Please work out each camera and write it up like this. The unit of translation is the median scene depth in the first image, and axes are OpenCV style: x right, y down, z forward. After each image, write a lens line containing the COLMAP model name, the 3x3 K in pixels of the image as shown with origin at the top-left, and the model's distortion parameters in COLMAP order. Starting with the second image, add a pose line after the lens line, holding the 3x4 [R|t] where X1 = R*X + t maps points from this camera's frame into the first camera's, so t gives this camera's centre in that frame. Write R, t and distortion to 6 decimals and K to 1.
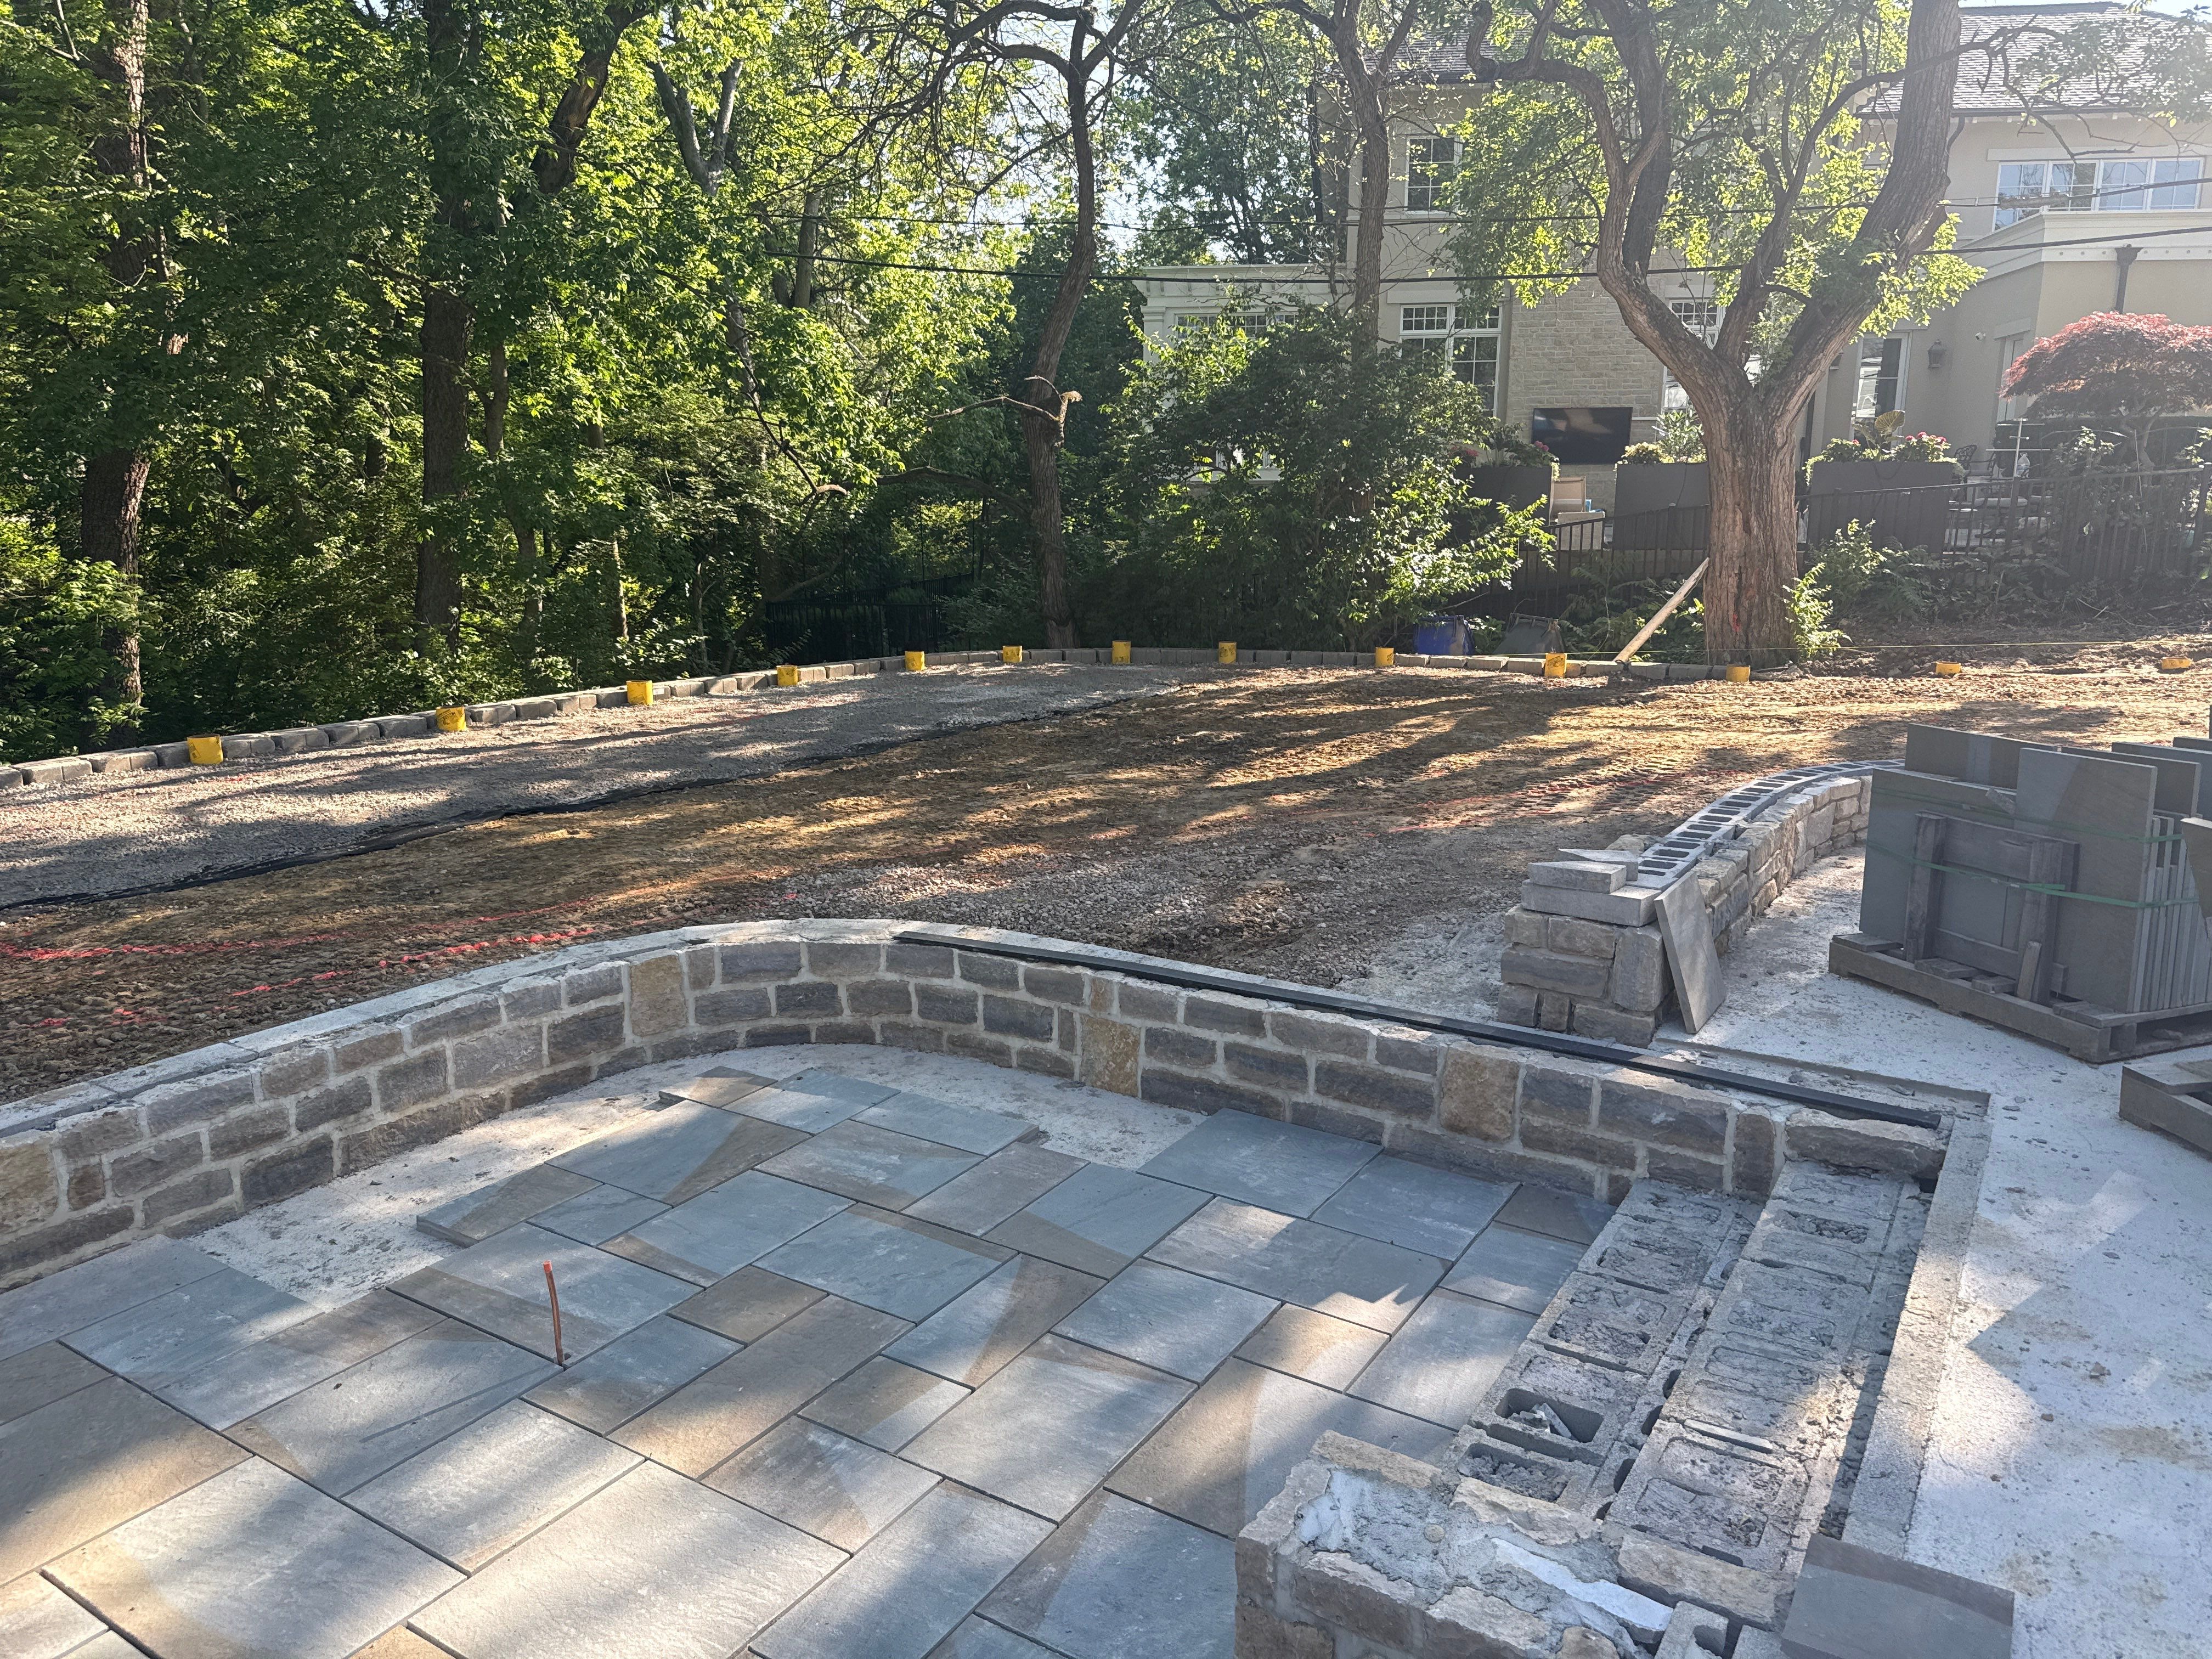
lens RADIAL K [[1532.5, 0, 1107.6], [0, 1532.5, 822.4], [0, 0, 1]] dist [0.077474, -0.100516]
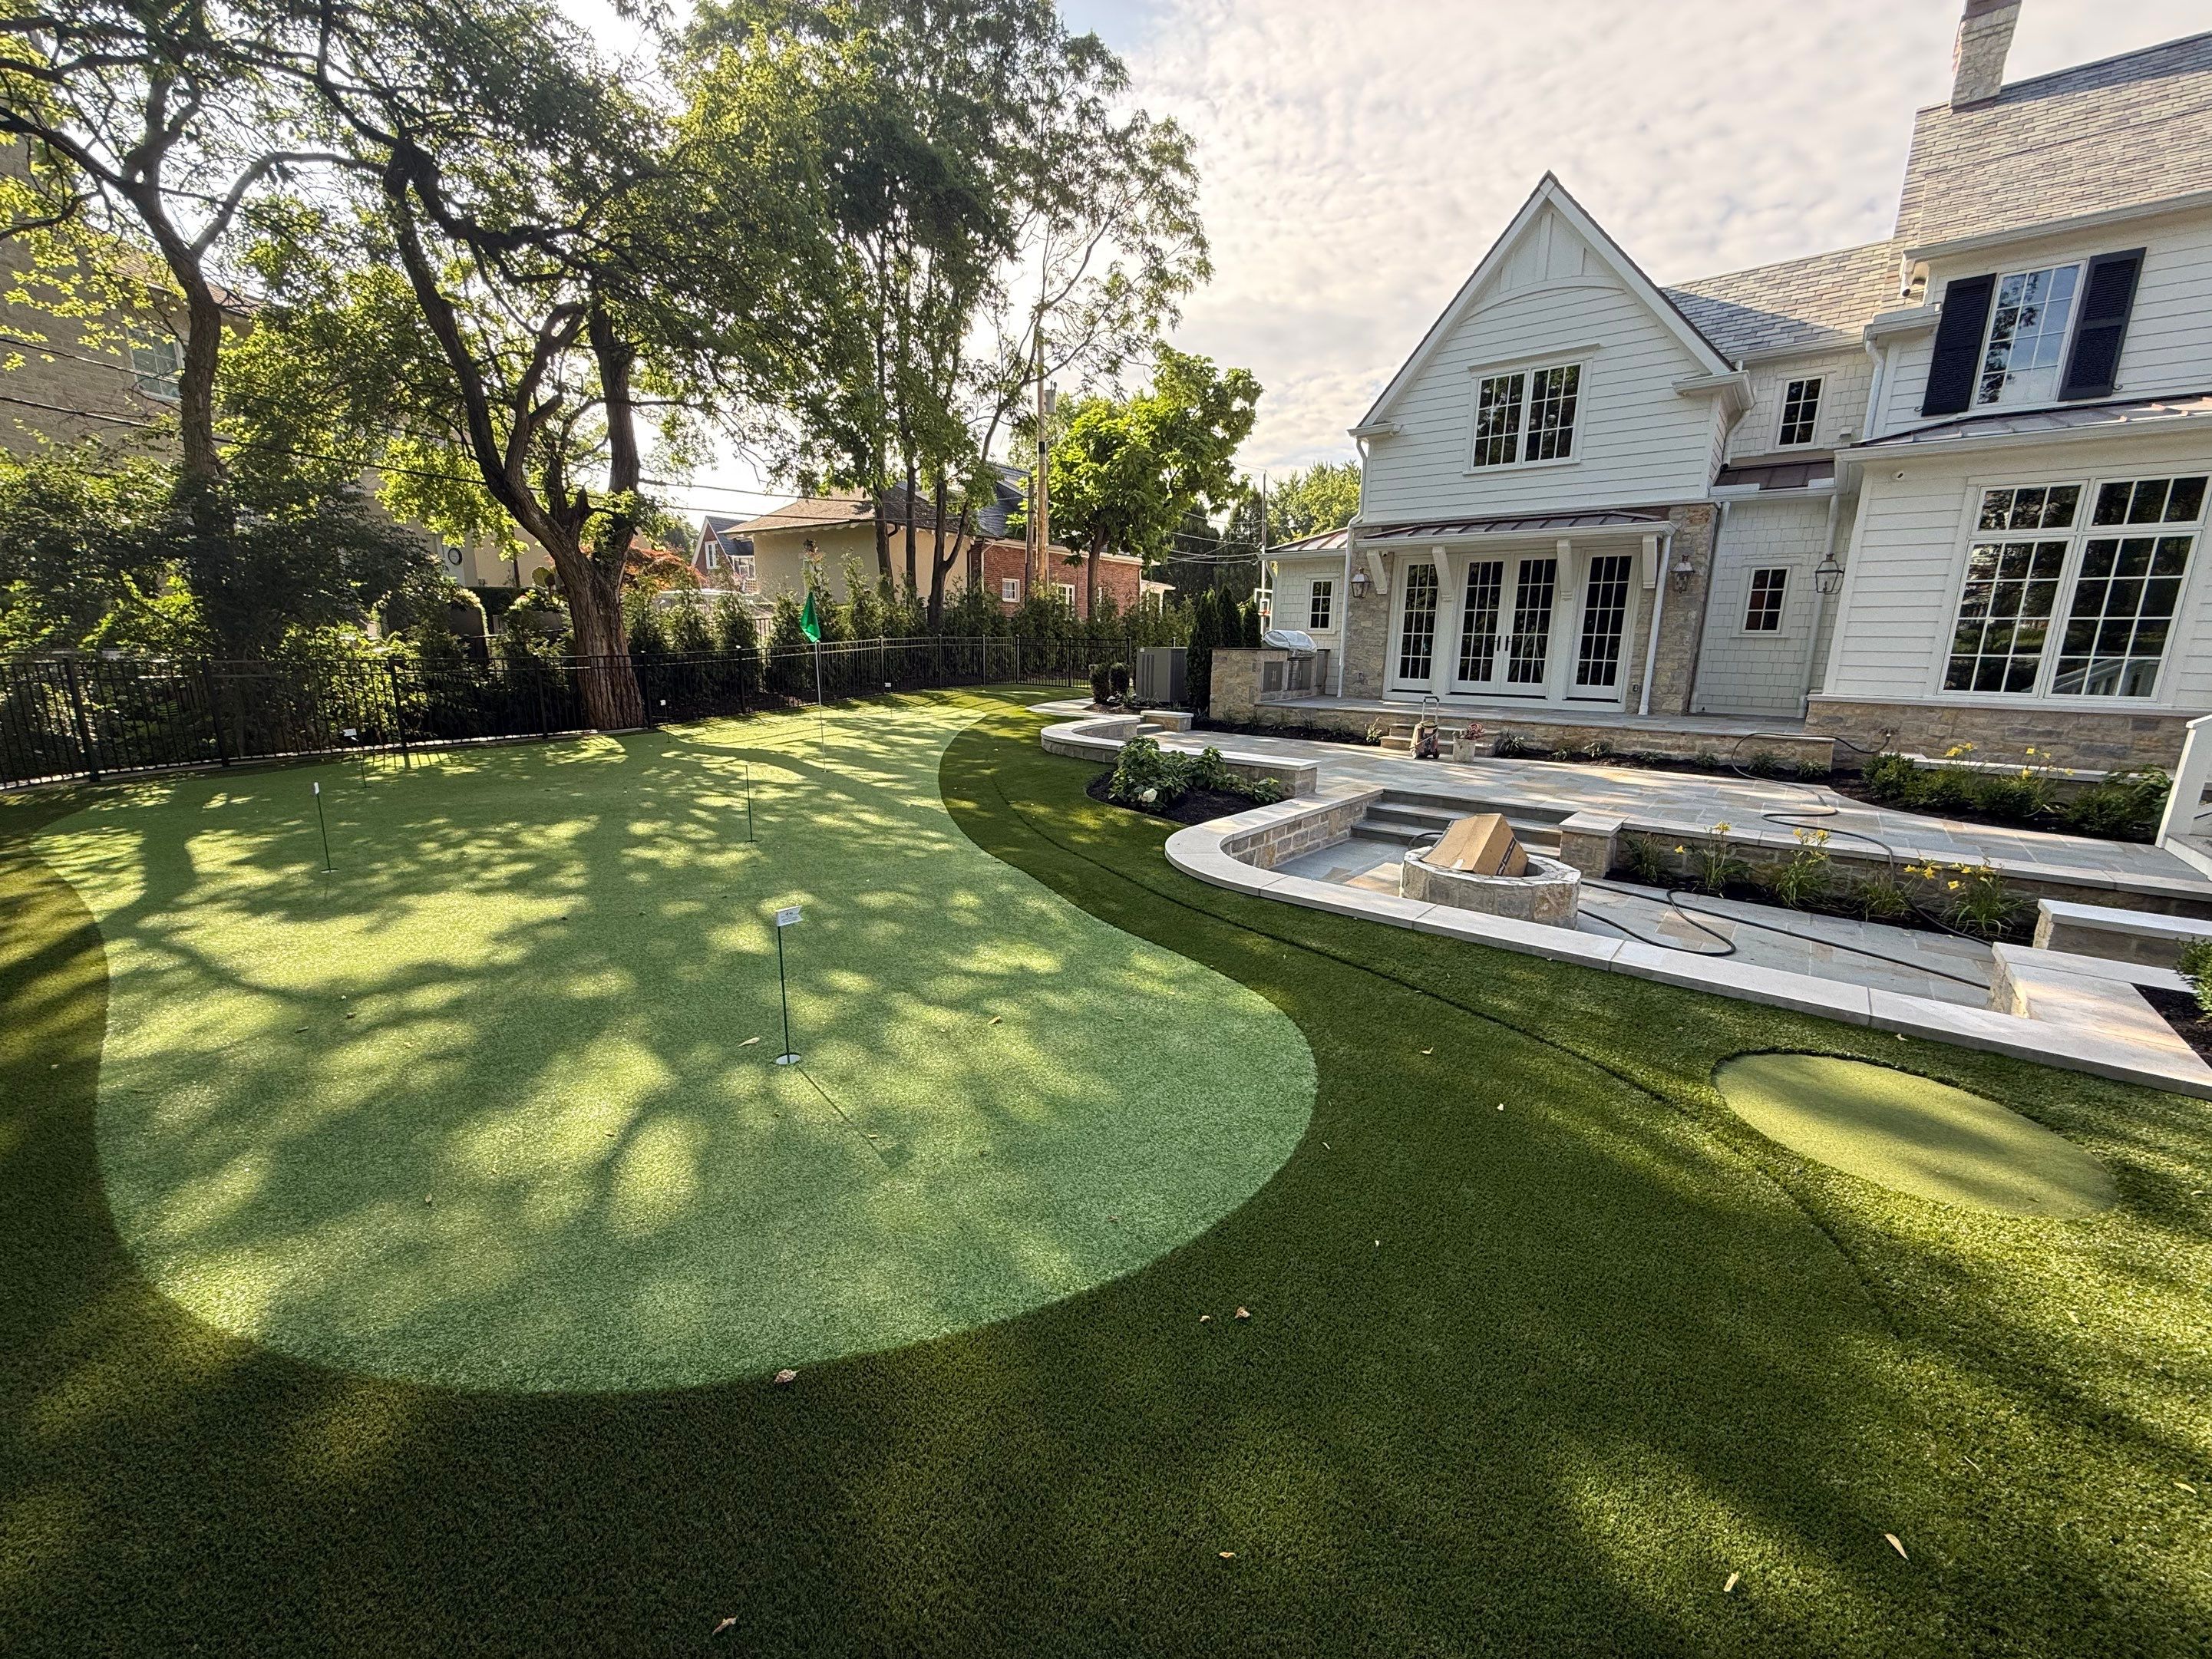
lens RADIAL K [[883.4, 0, 1099.8], [0, 883.4, 833.6], [0, 0, 1]] dist [0.001859, -0.000179]
pose [[0.100890, -0.199078, 0.974776, -1.336030], [0.179300, 0.967371, 0.179008, -0.185281], [-0.978608, 0.156717, 0.133293, 0.991178]]
